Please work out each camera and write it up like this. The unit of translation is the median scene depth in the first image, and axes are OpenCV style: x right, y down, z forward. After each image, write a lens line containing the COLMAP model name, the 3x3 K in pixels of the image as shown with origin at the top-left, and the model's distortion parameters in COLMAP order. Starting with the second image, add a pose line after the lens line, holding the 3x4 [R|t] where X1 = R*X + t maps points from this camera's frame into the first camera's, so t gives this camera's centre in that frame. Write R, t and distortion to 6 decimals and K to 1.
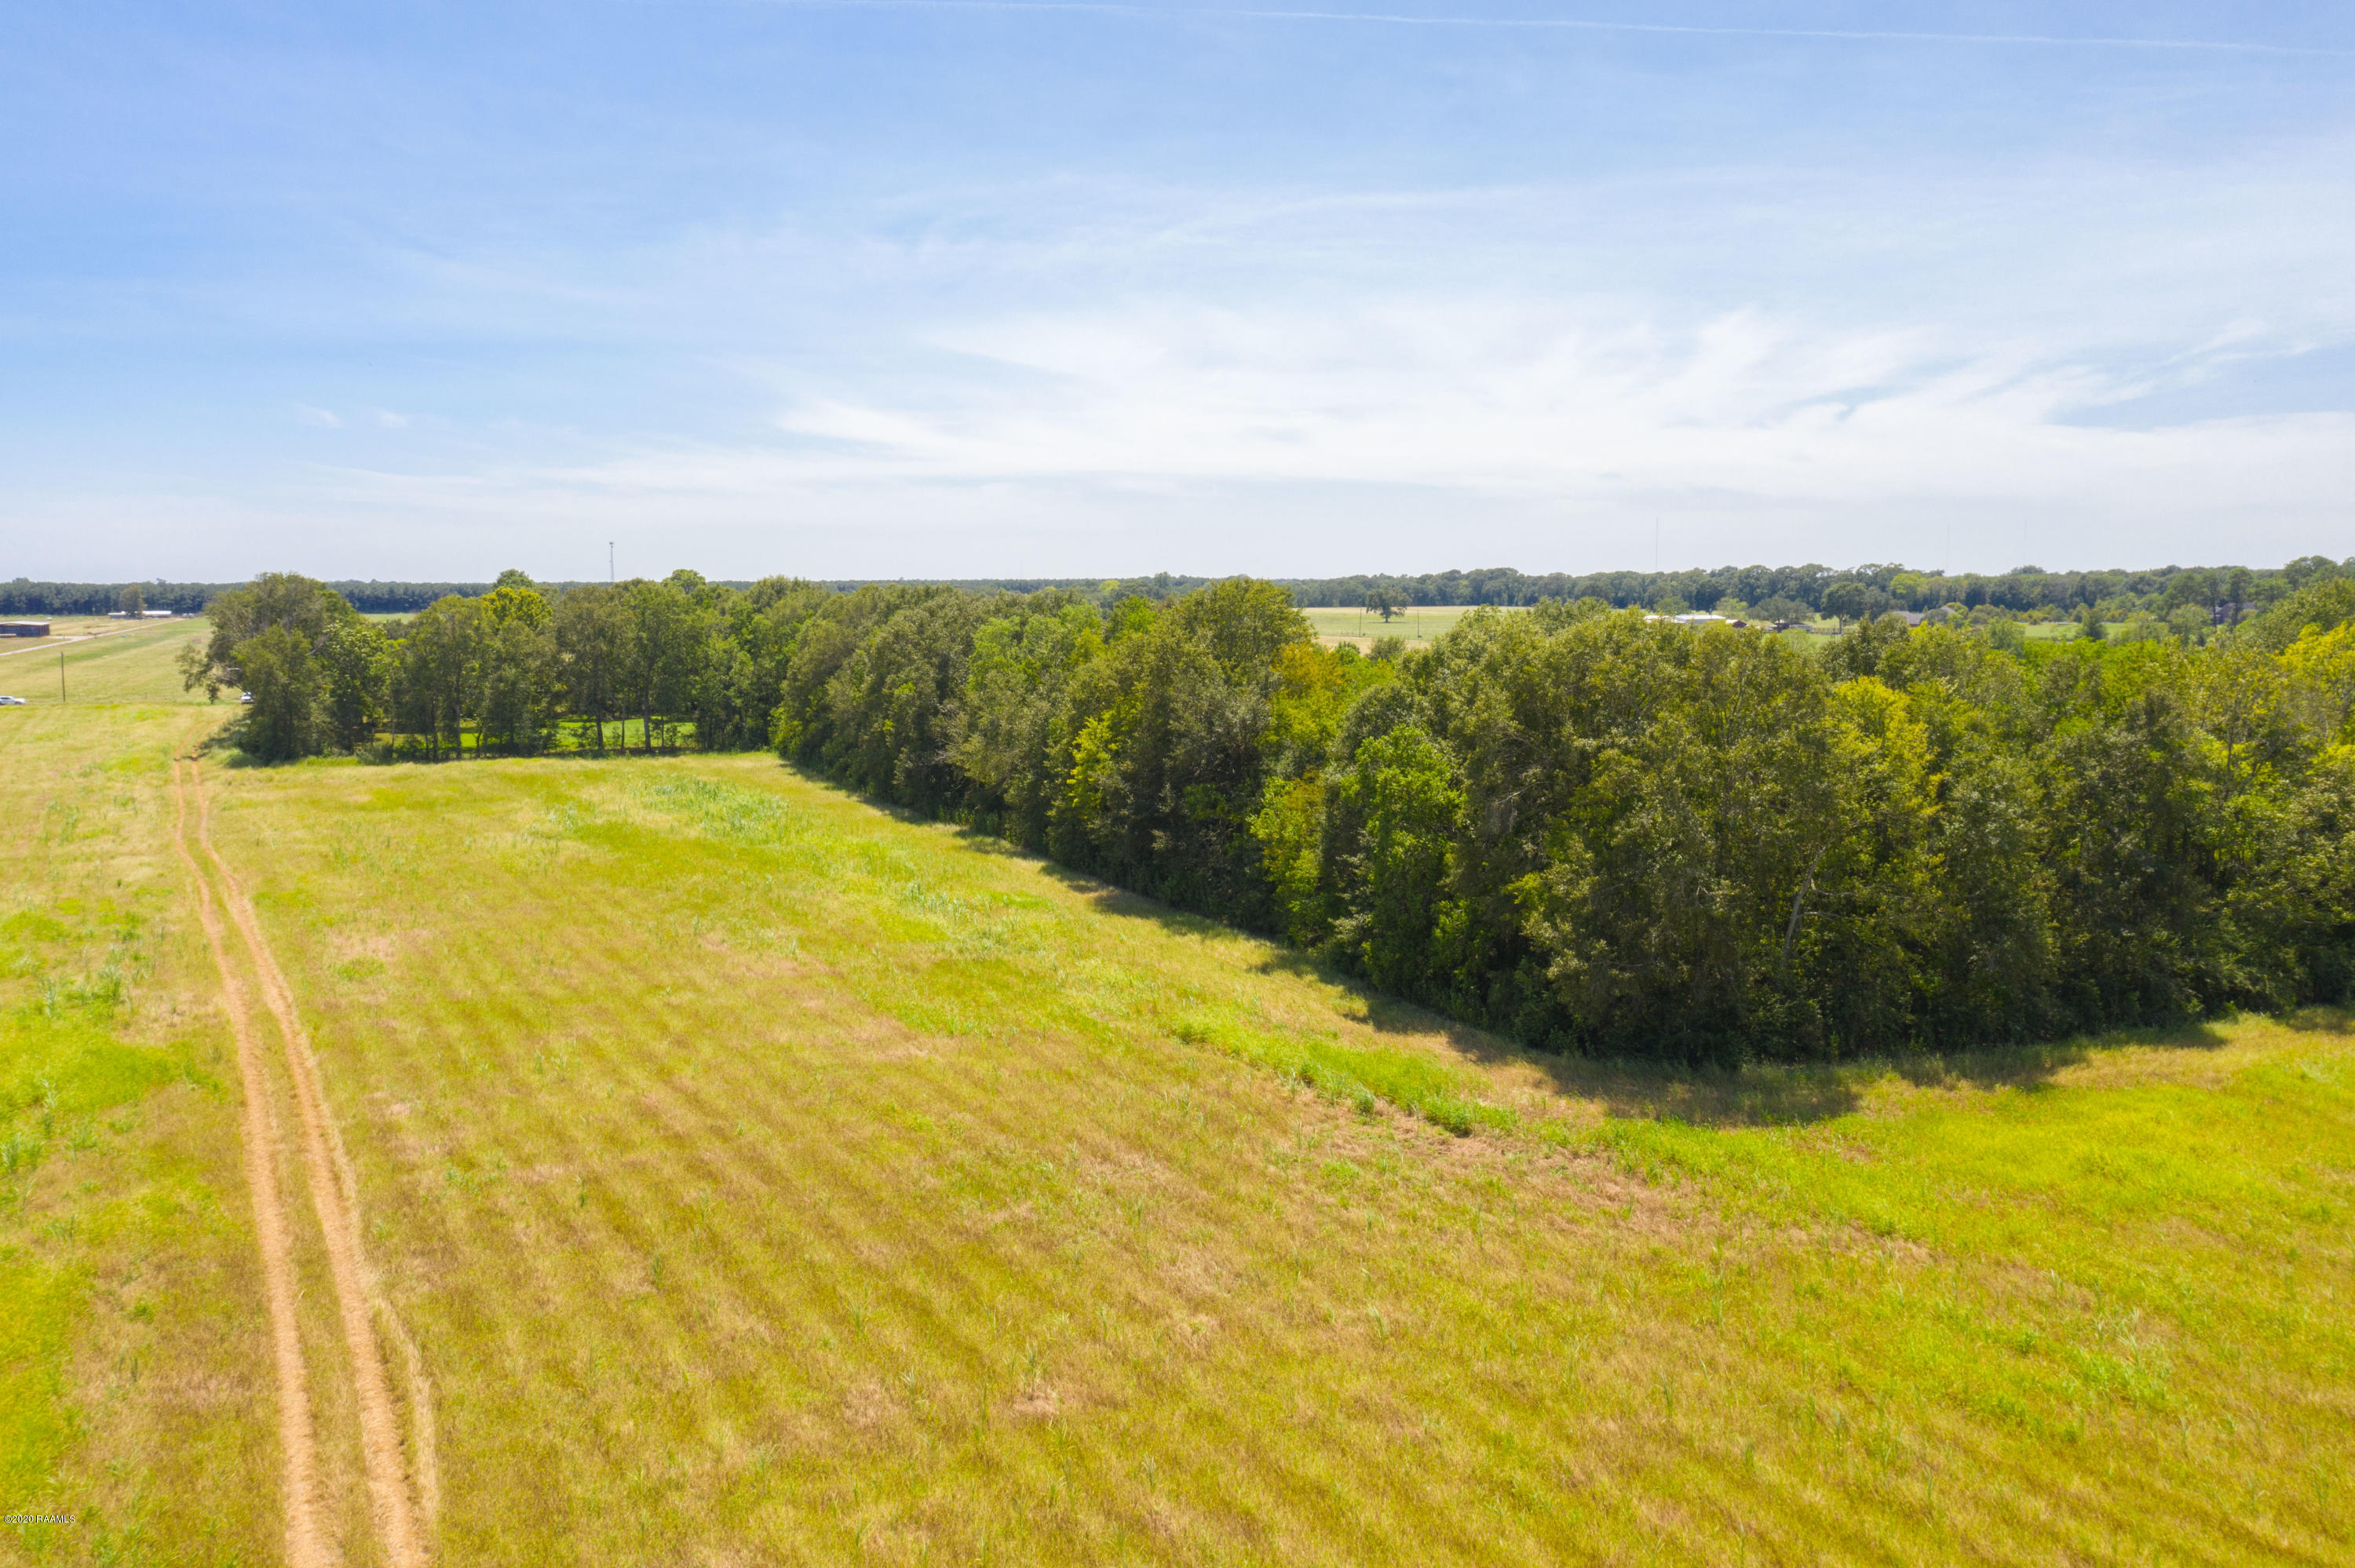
lens RADIAL K [[1867.1, 0, 1181.4], [0, 1867.1, 776.4], [0, 0, 1]] dist [-0.022627, 0.019269]
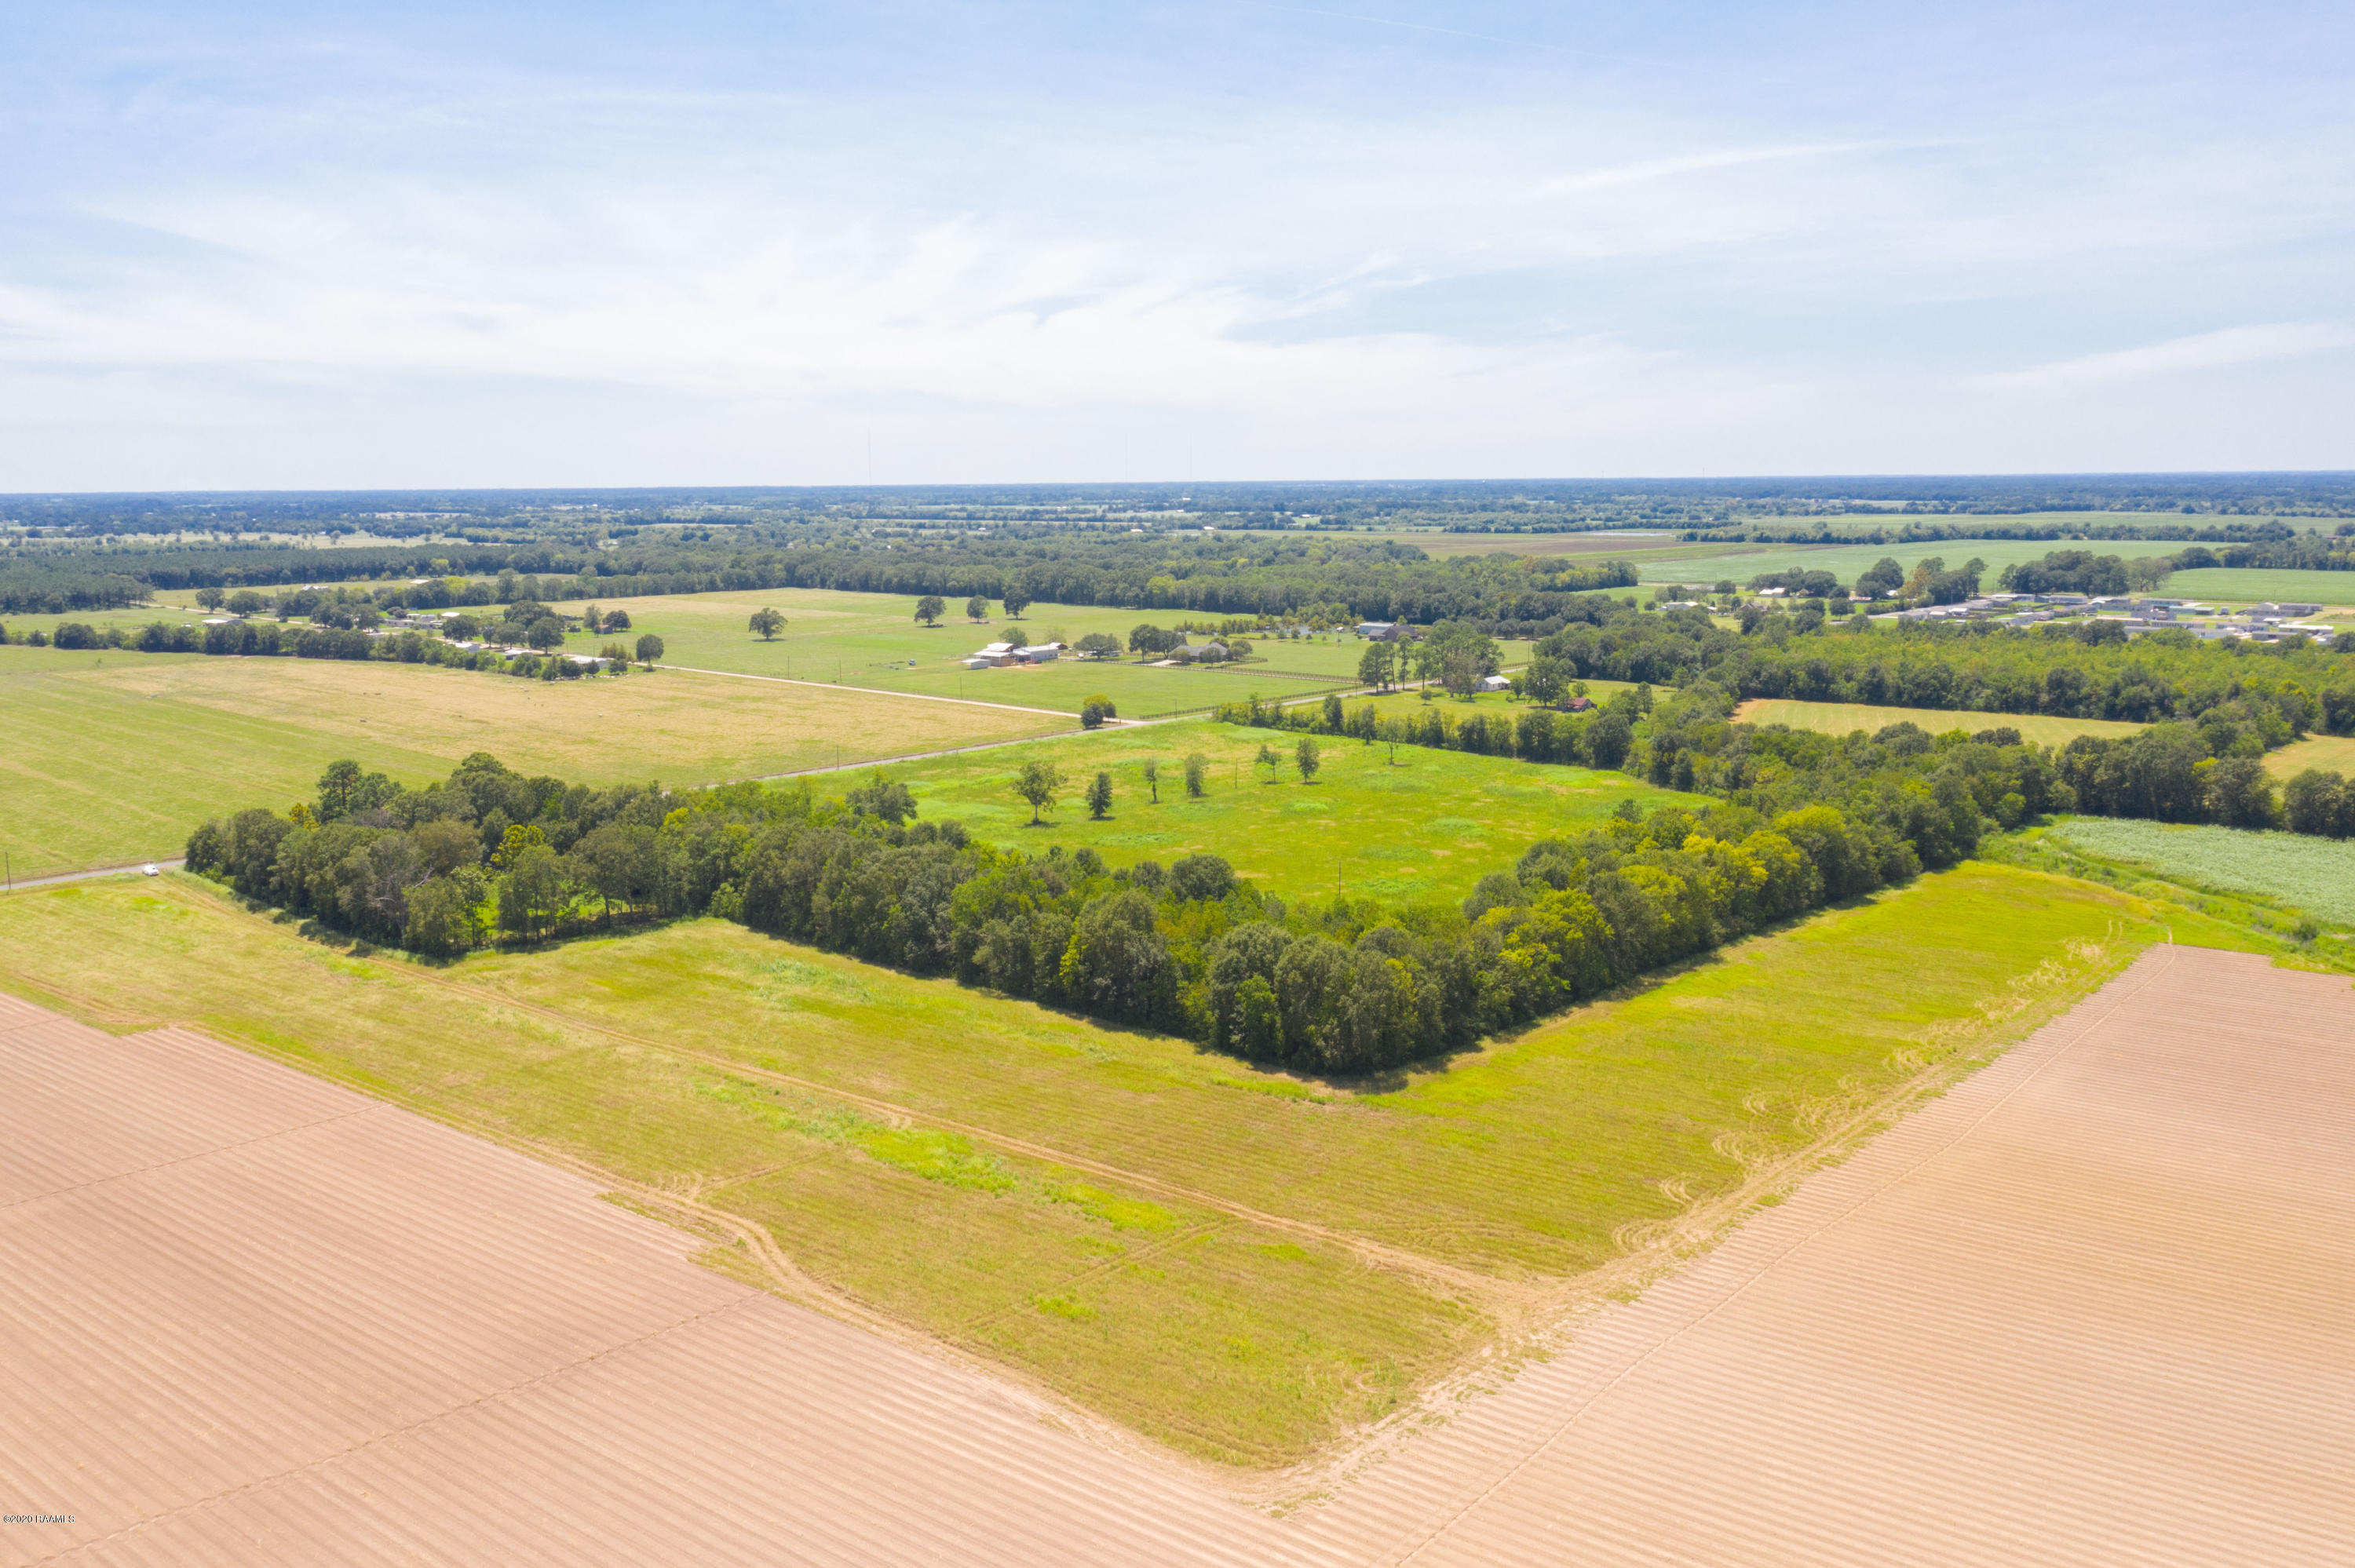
lens RADIAL K [[1867.1, 0, 1176.9], [0, 1867.1, 780.9], [0, 0, 1]] dist [-0.022627, 0.019269]
pose [[0.916159, -0.070198, 0.394620, -0.798432], [0.045621, 0.996409, 0.071334, -0.381731], [-0.398211, -0.047350, 0.916071, -1.194802]]
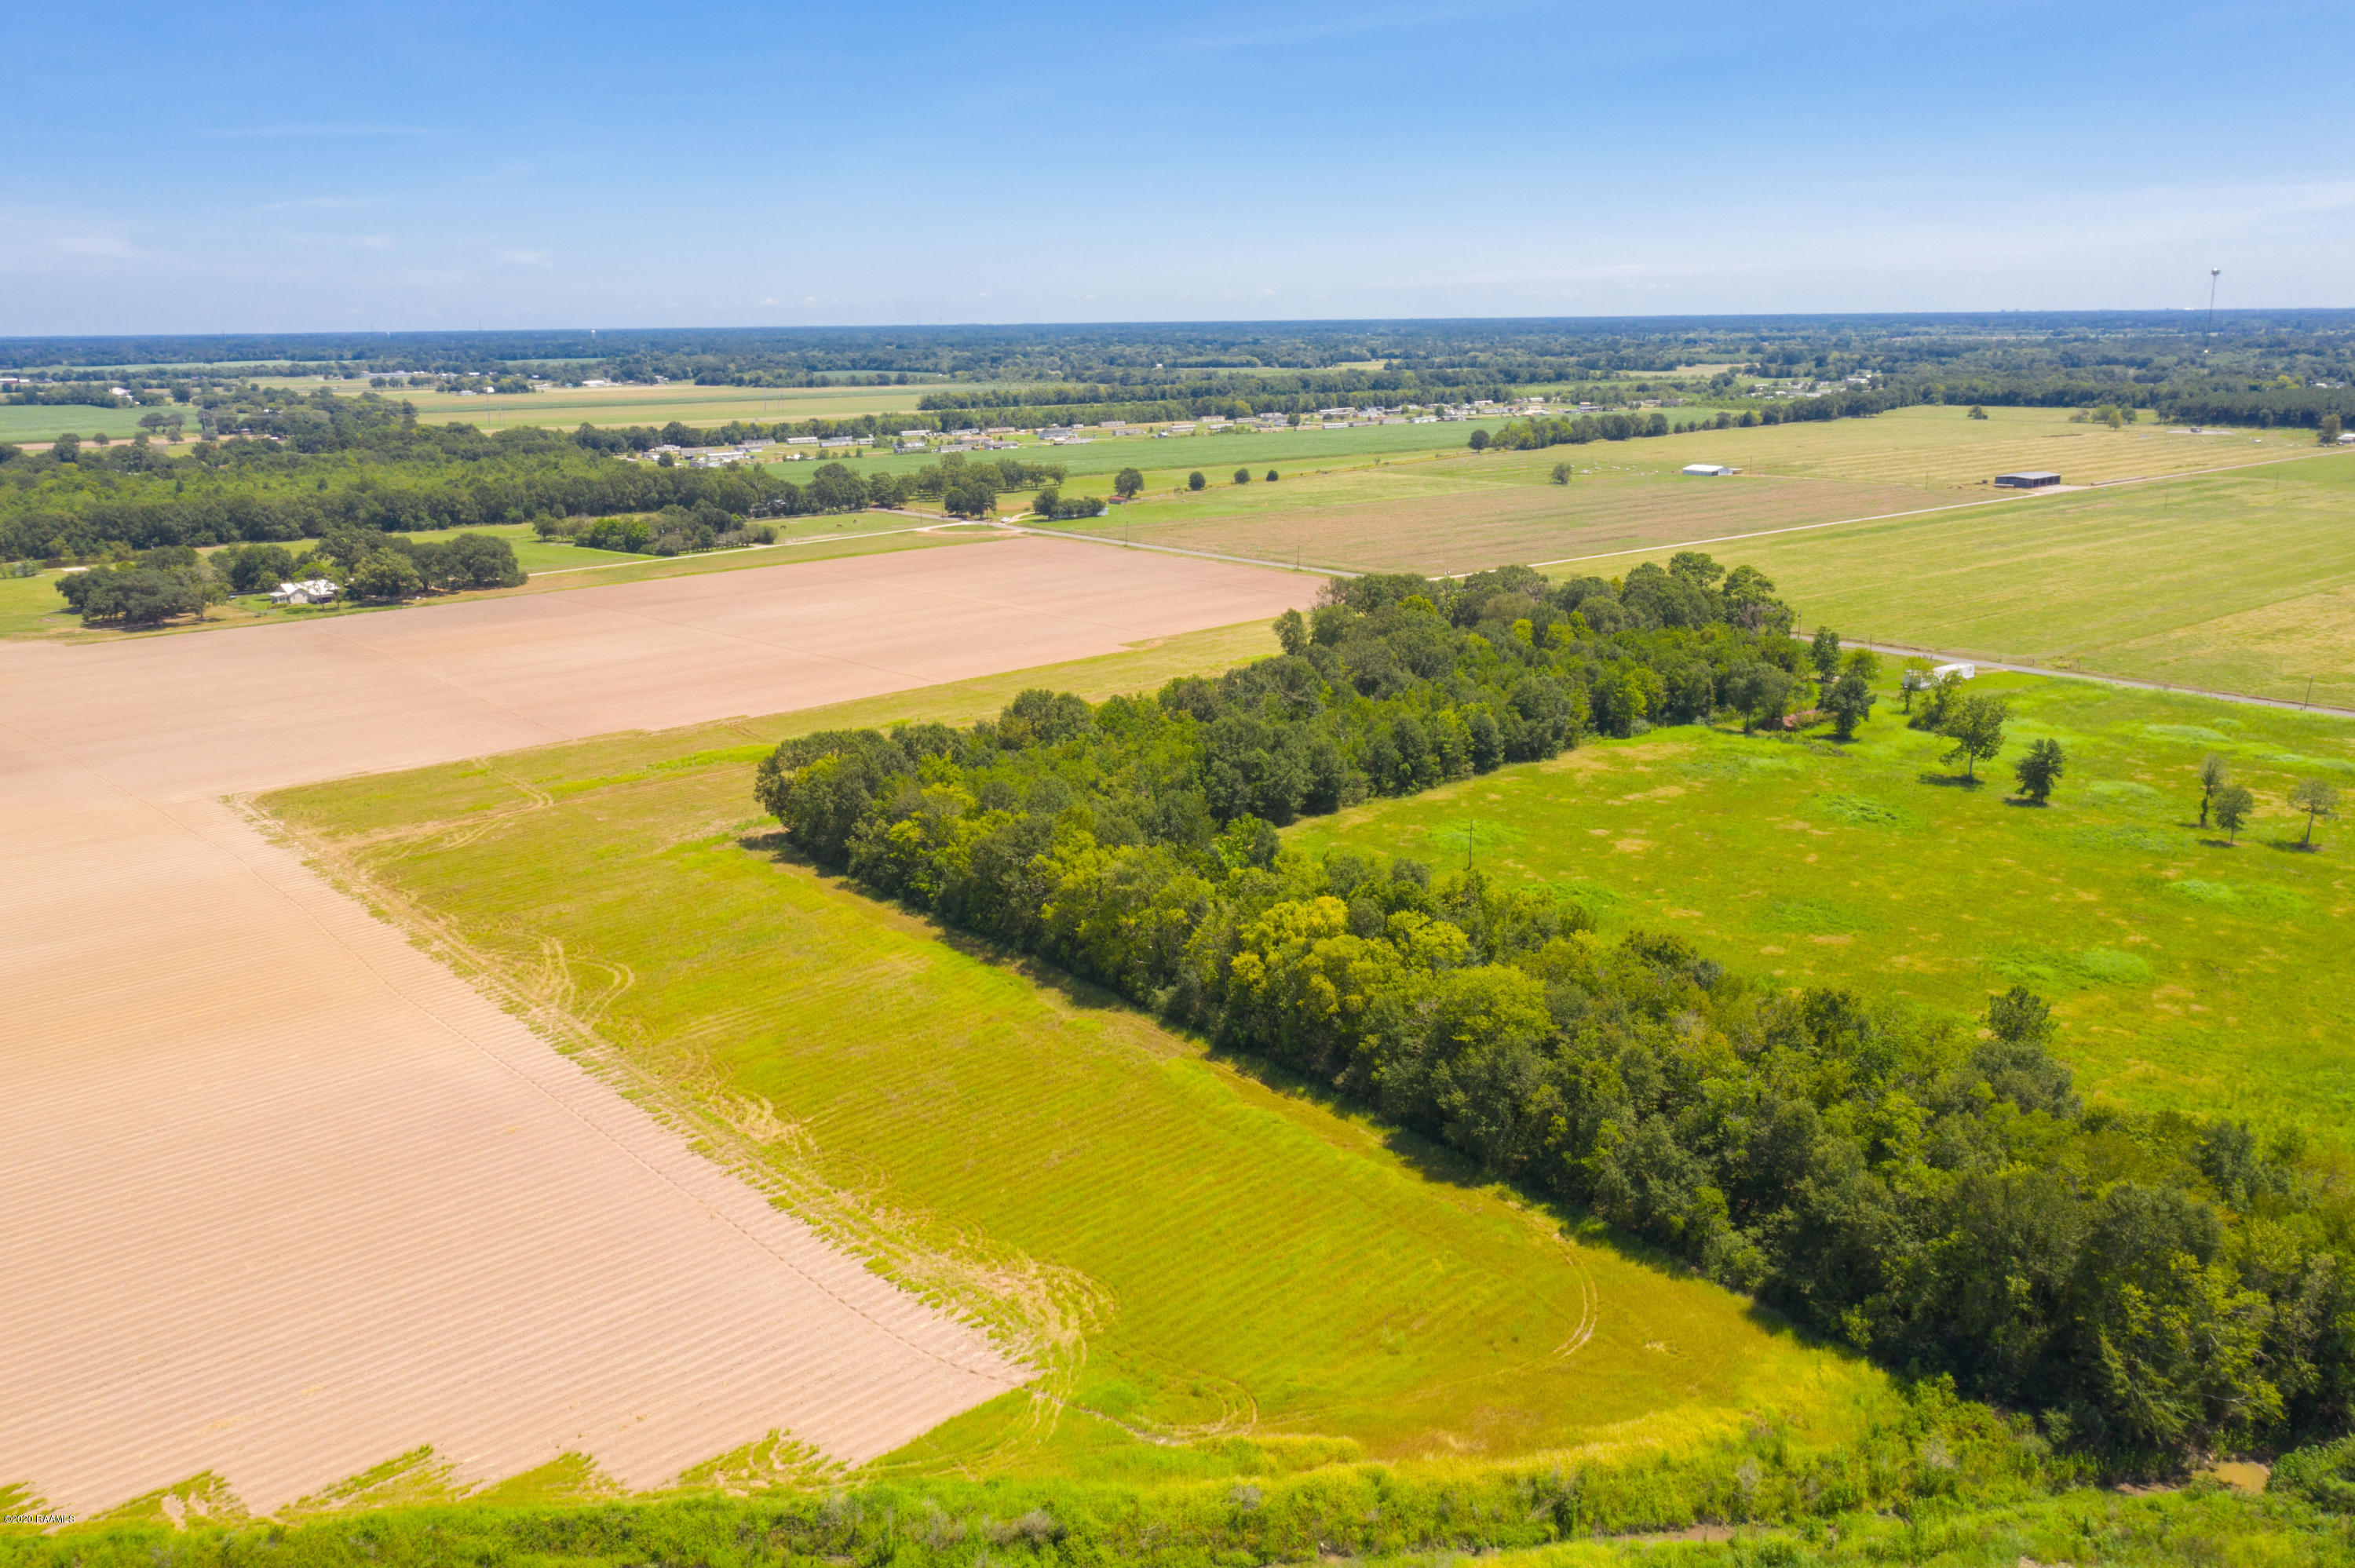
lens RADIAL K [[1867.1, 0, 1179.5], [0, 1867.1, 784.5], [0, 0, 1]] dist [-0.022627, 0.019269]
pose [[0.274221, 0.230986, -0.933514, 2.430182], [-0.081104, 0.972822, 0.216888, -0.529048], [0.958241, 0.016236, 0.285502, 0.339710]]
